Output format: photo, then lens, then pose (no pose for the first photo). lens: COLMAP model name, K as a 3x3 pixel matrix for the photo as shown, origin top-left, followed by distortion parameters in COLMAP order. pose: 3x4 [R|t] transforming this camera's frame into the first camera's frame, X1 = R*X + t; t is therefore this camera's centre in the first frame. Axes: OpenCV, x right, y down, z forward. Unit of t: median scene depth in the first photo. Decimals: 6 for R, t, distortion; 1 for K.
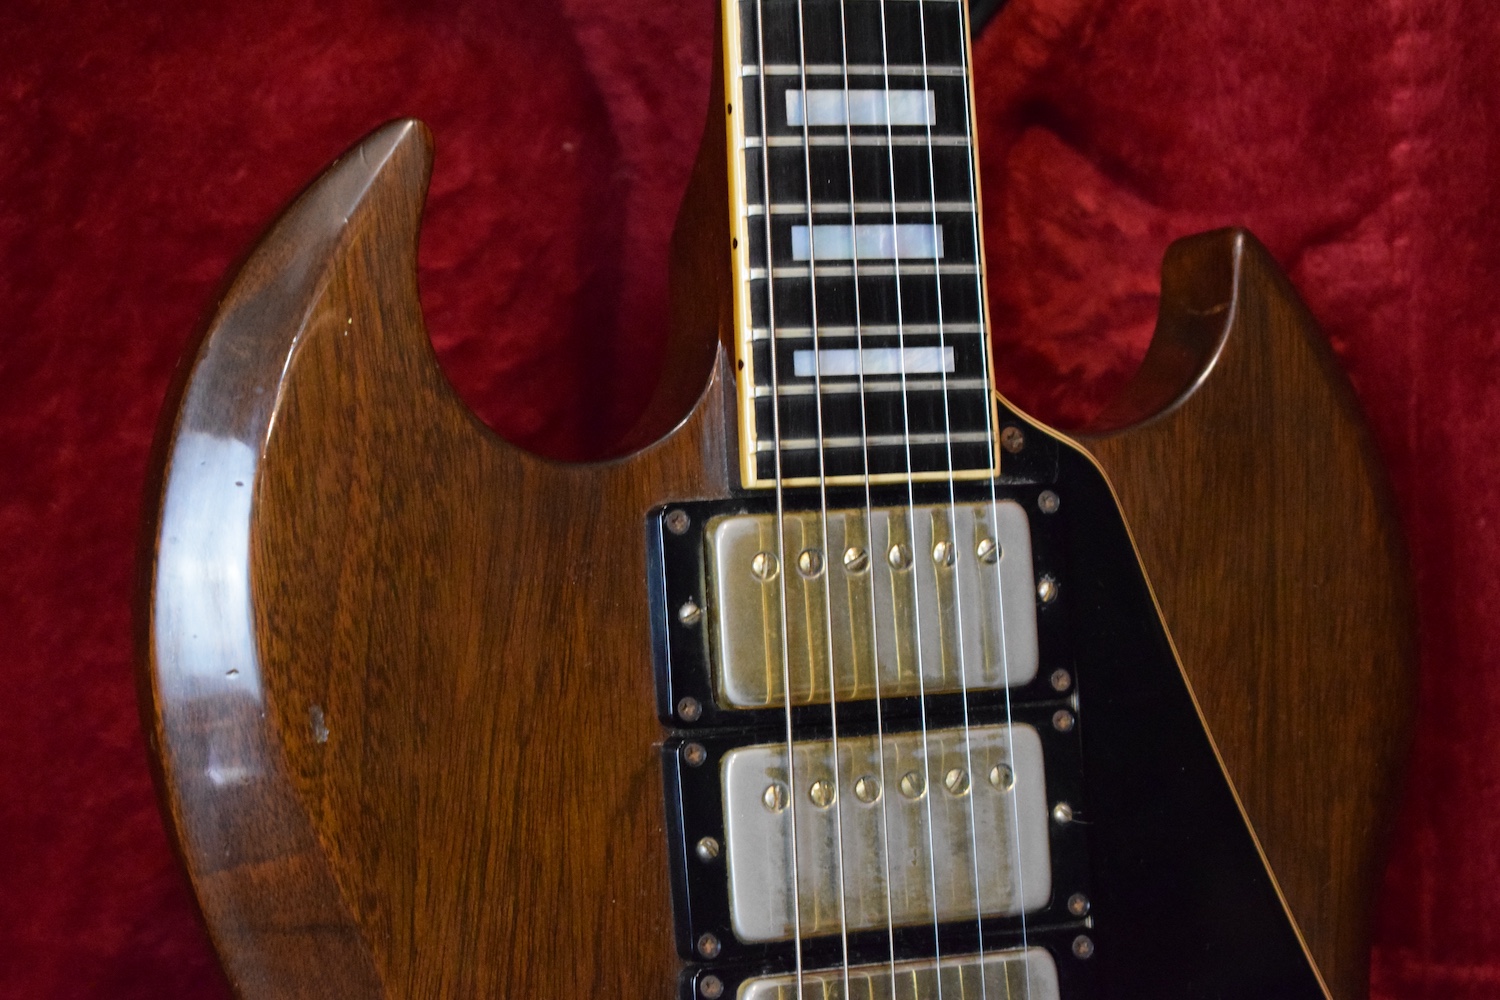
lens RADIAL K [[3359.9, 0, 762.0], [0, 3359.9, 526.3], [0, 0, 1]] dist [0.040084, 0.133640]
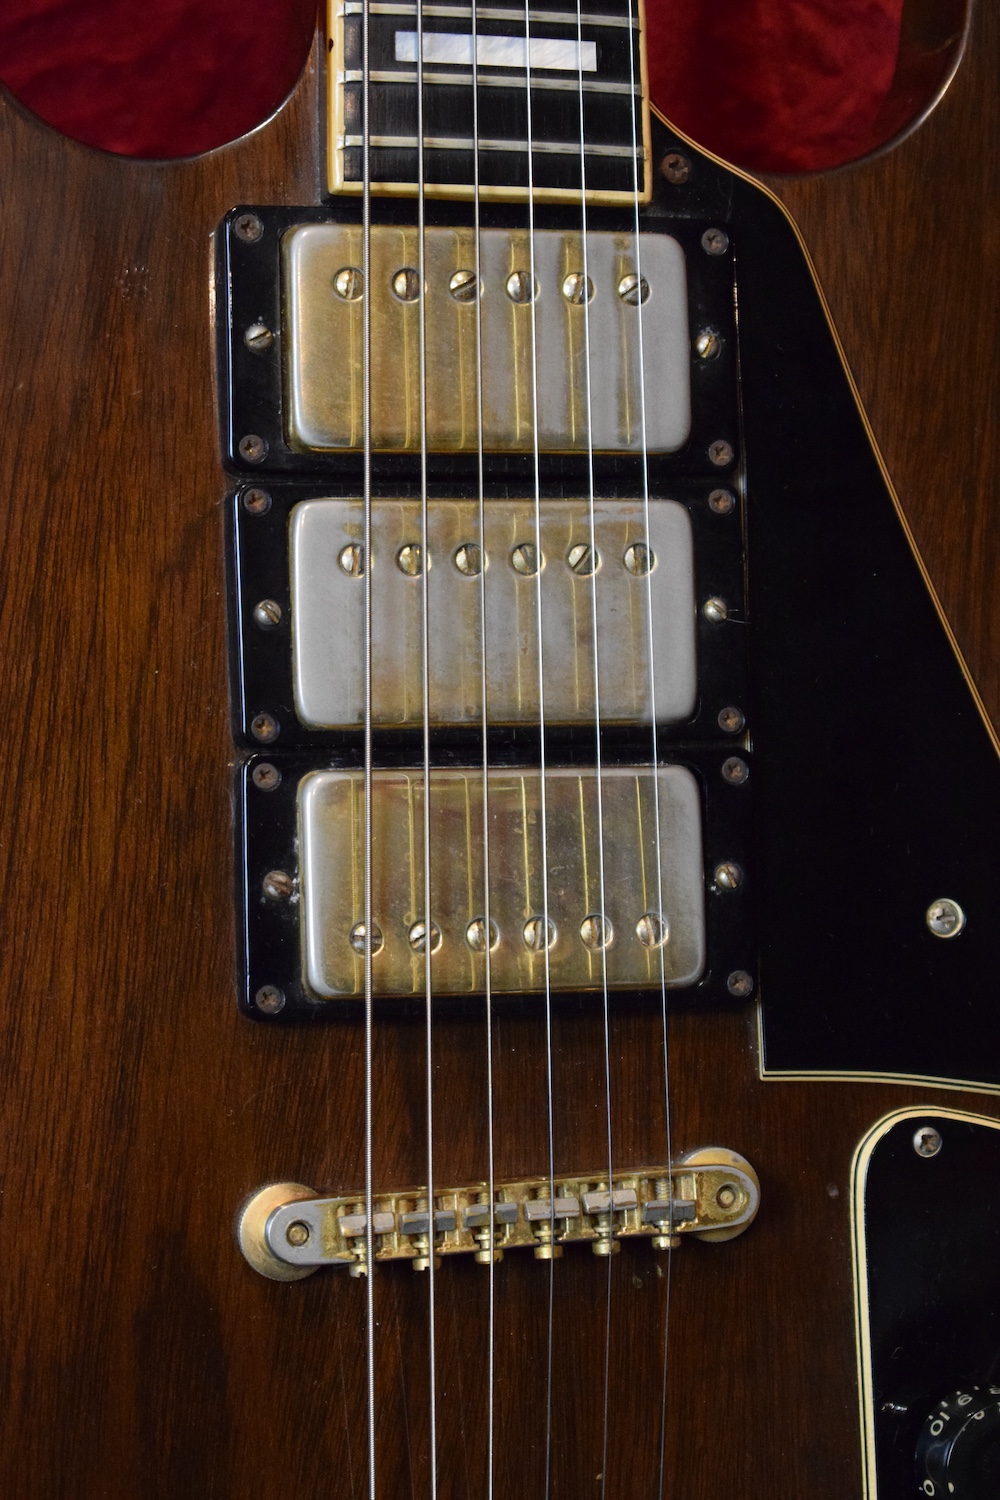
lens RADIAL K [[3359.9, 0, 500.0], [0, 3359.9, 750.0], [0, 0, 1]] dist [0.040084, 0.133640]
pose [[0.992253, 0.033409, -0.119658, 0.140719], [-0.034961, 0.999329, -0.010895, 0.134277], [0.119213, 0.014994, 0.992755, 0.164832]]
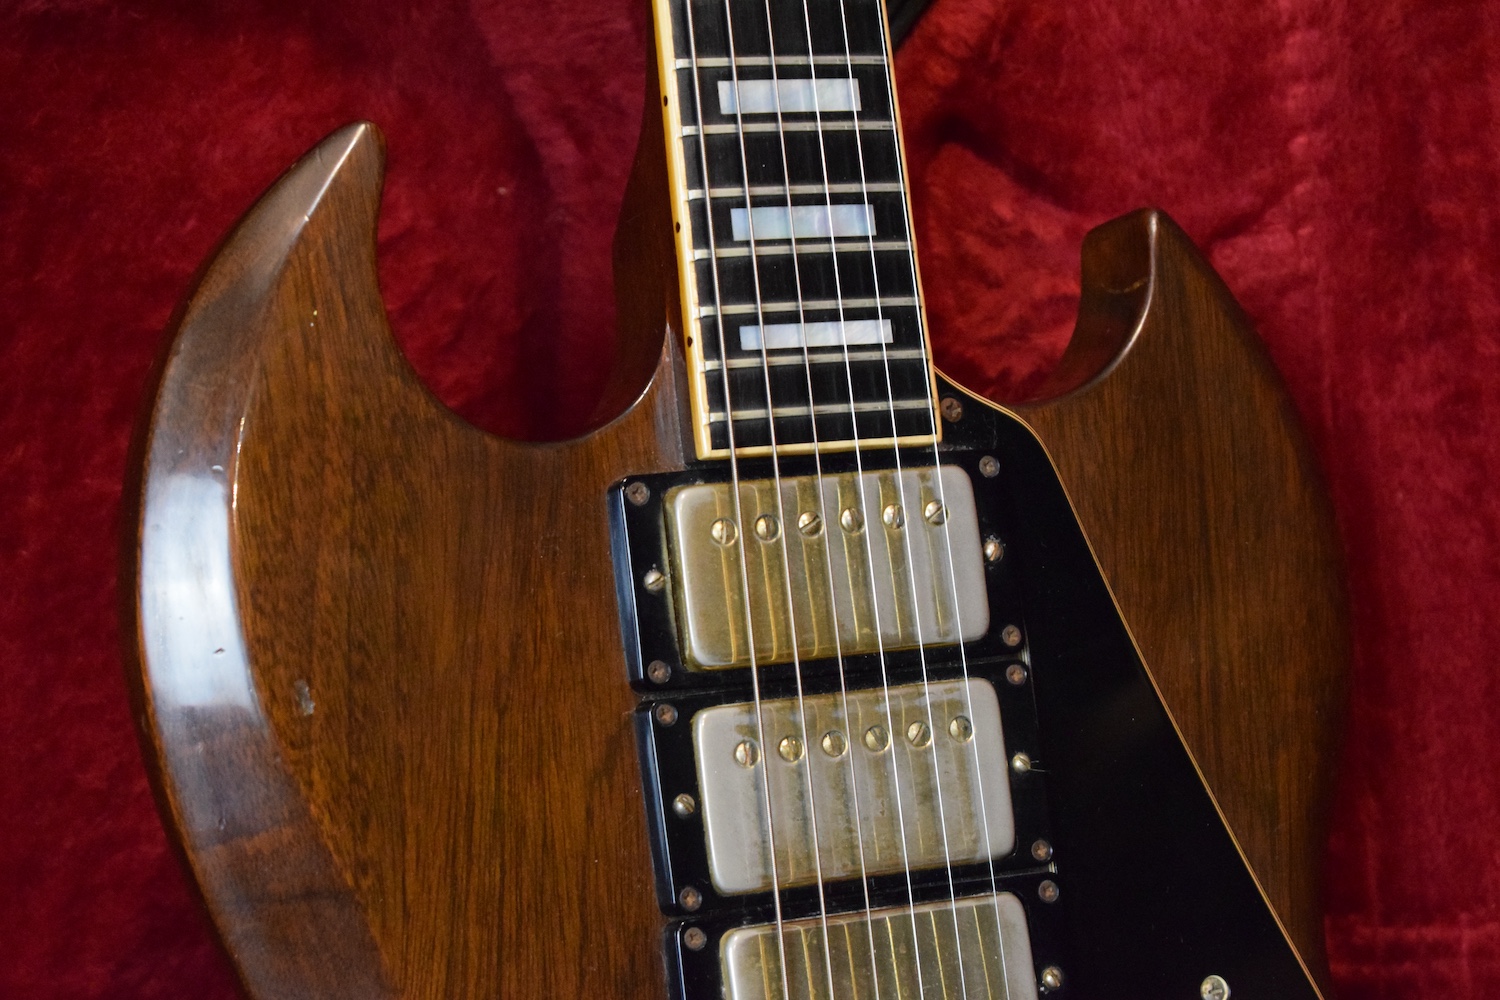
lens RADIAL K [[3359.9, 0, 762.0], [0, 3359.9, 526.3], [0, 0, 1]] dist [0.040084, 0.133640]
pose [[0.998030, -0.054641, 0.030819, -0.018967], [0.056552, 0.996282, -0.064987, 0.077172], [-0.027154, 0.066602, 0.997410, -0.039825]]
